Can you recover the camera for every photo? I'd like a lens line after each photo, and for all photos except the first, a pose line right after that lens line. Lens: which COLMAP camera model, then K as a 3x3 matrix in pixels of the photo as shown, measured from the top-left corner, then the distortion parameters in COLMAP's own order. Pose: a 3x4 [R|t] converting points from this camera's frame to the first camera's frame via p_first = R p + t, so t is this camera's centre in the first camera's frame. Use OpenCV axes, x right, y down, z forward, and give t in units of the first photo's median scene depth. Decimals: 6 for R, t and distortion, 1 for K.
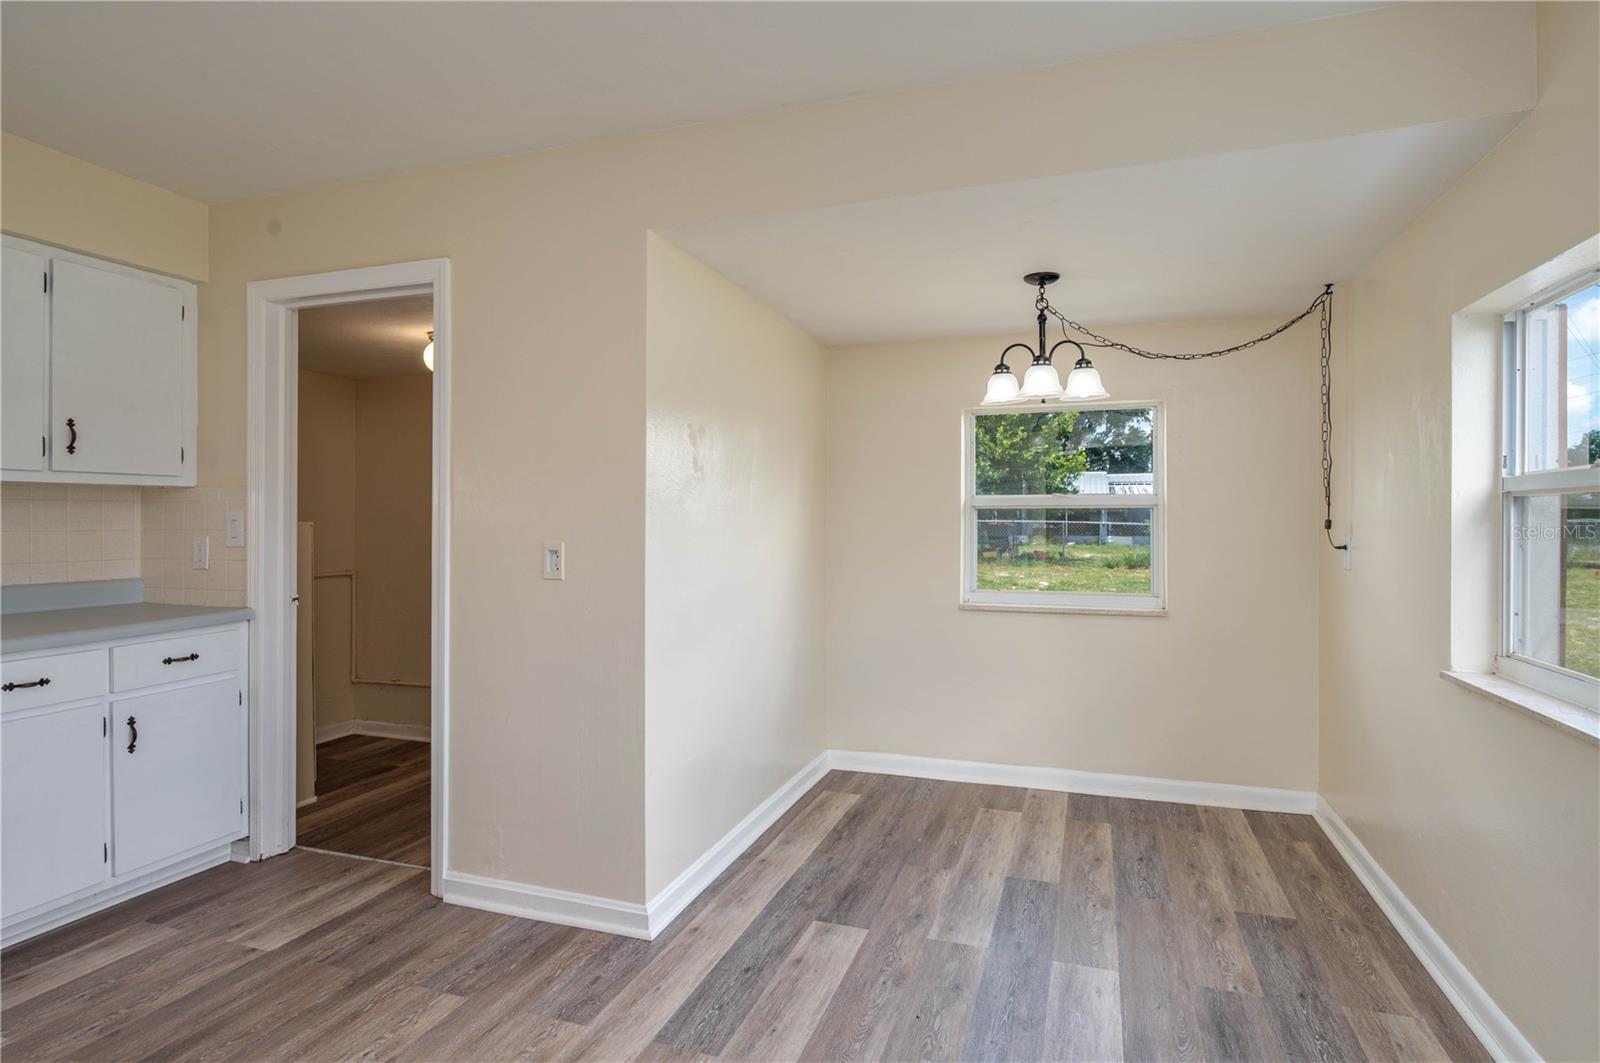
lens RADIAL K [[836.3, 0, 800.0], [0, 836.3, 531.5], [0, 0, 1]] dist [0.001240, 0.000913]
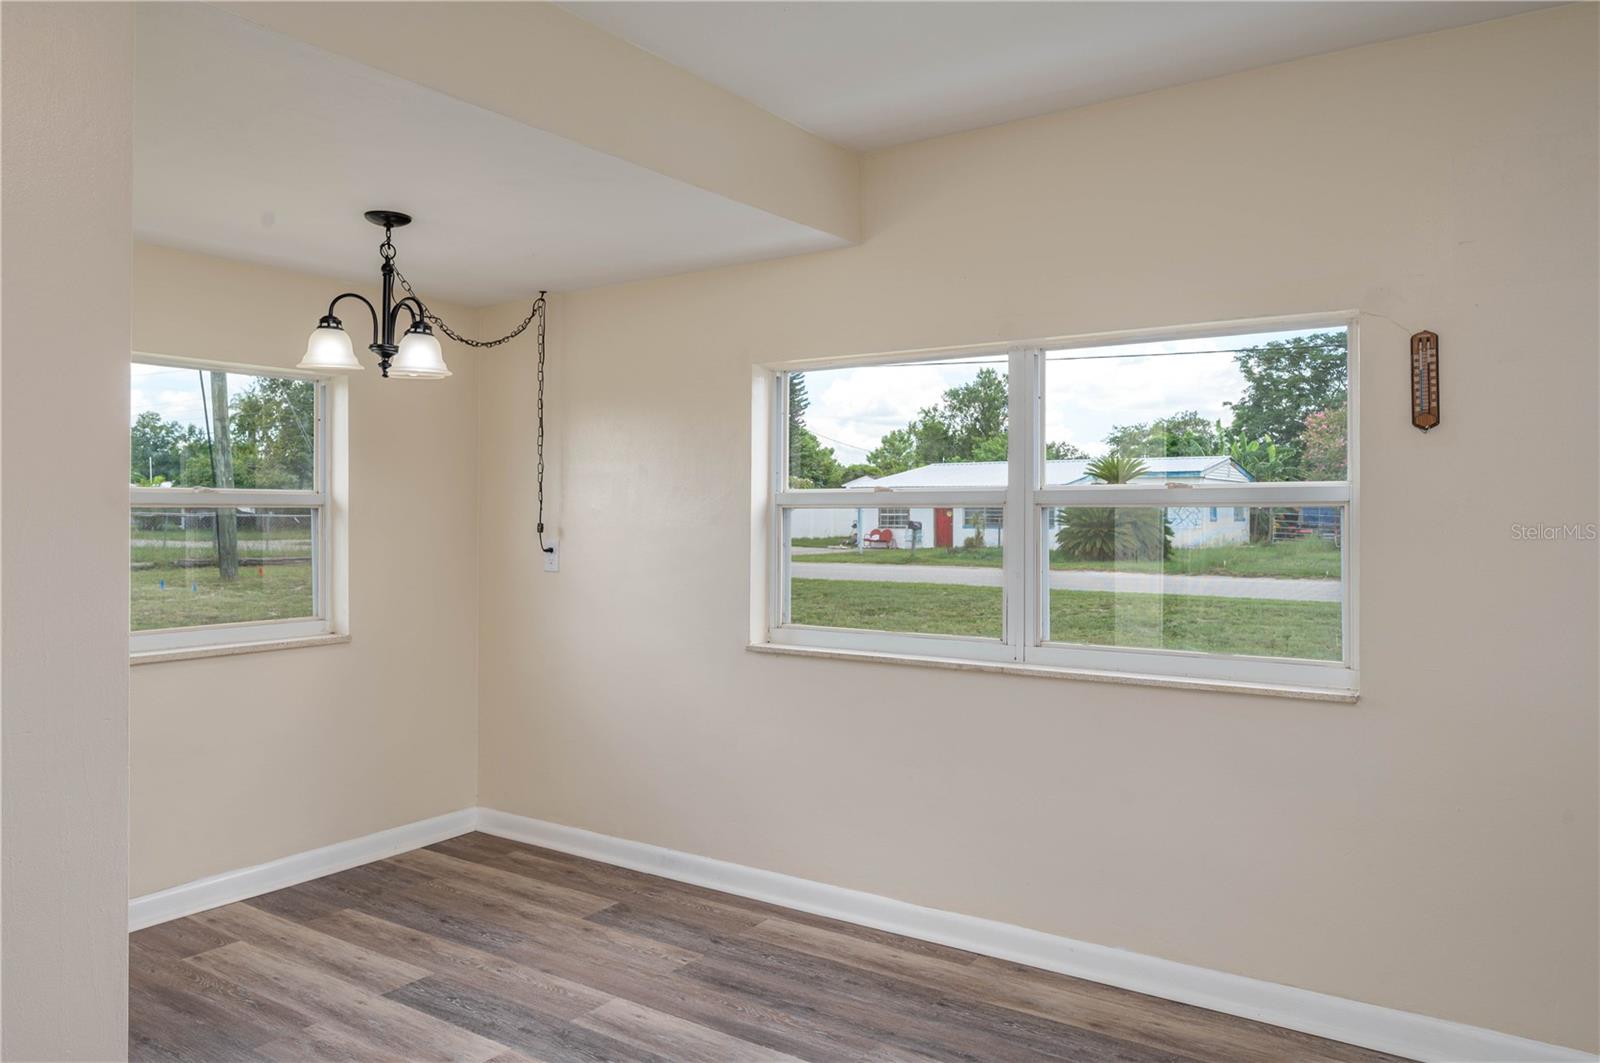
lens RADIAL K [[1128.8, 0, 800.0], [0, 1128.8, 531.5], [0, 0, 1]] dist [-0.004604, -0.001469]
pose [[0.265140, -0.015206, 0.964090, -0.527931], [0.012409, 0.999847, 0.012358, -0.015014], [-0.964130, 0.008687, 0.265288, 0.295034]]
